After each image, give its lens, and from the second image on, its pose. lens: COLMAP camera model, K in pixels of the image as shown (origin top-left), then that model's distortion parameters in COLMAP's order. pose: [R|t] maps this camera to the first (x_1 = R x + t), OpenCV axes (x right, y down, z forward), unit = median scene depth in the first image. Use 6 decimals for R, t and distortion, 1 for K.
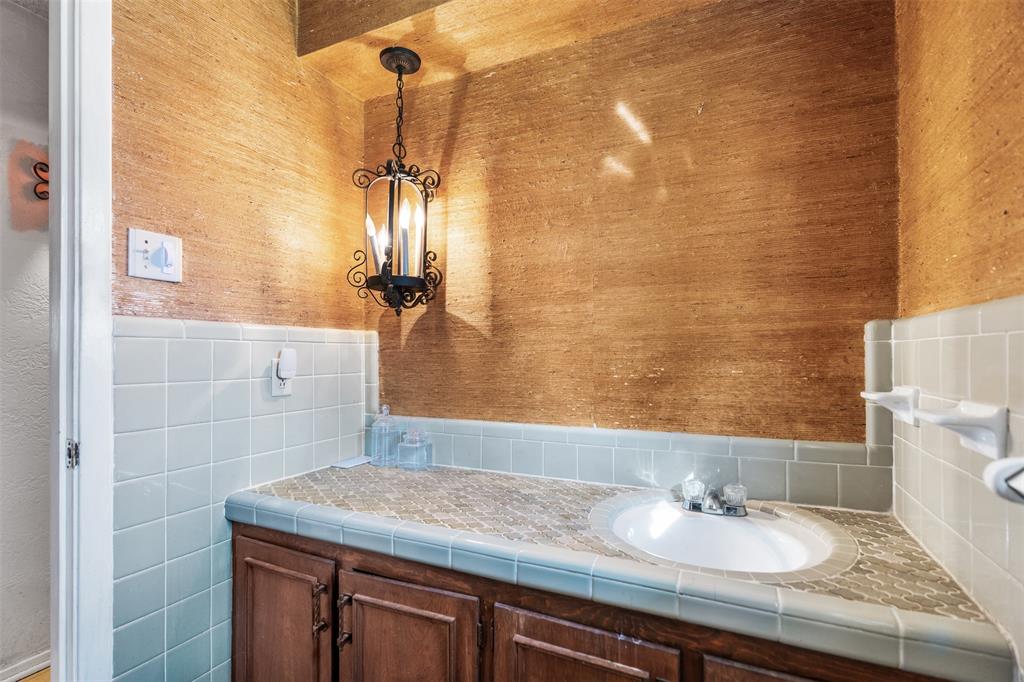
lens RADIAL K [[471.9, 0, 513.3], [0, 471.9, 344.1], [0, 0, 1]] dist [-0.012049, 0.000832]
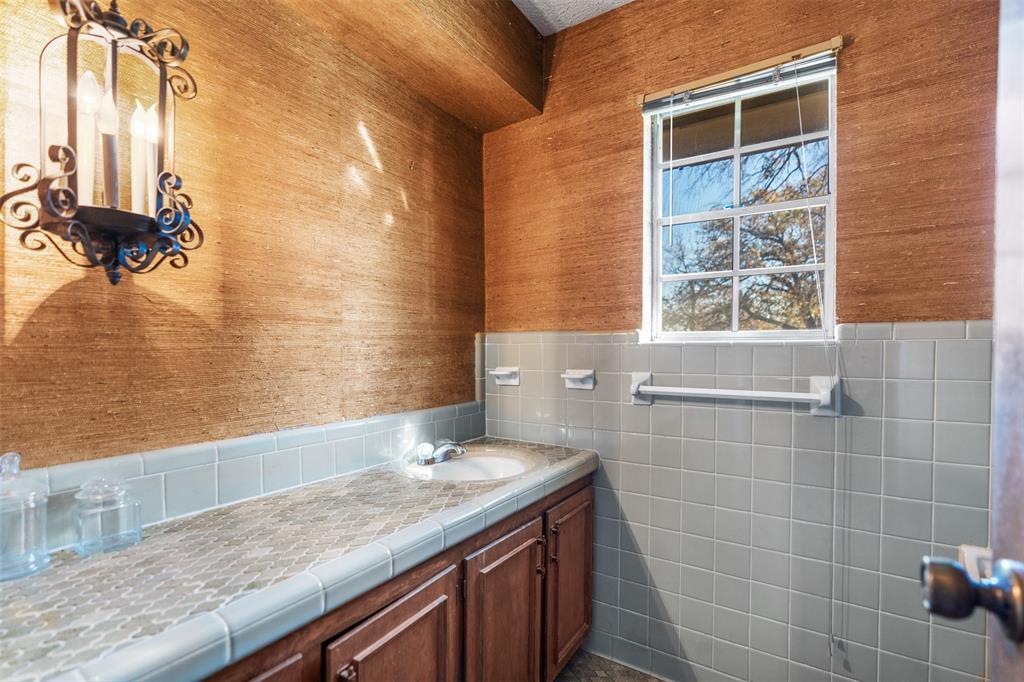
lens RADIAL K [[471.9, 0, 513.3], [0, 471.9, 350.6], [0, 0, 1]] dist [-0.012049, 0.000832]
pose [[0.139885, 0.001887, 0.990166, -0.865880], [-0.018153, 0.999835, 0.000659, 0.013893], [-0.990001, -0.018067, 0.139896, 0.518503]]
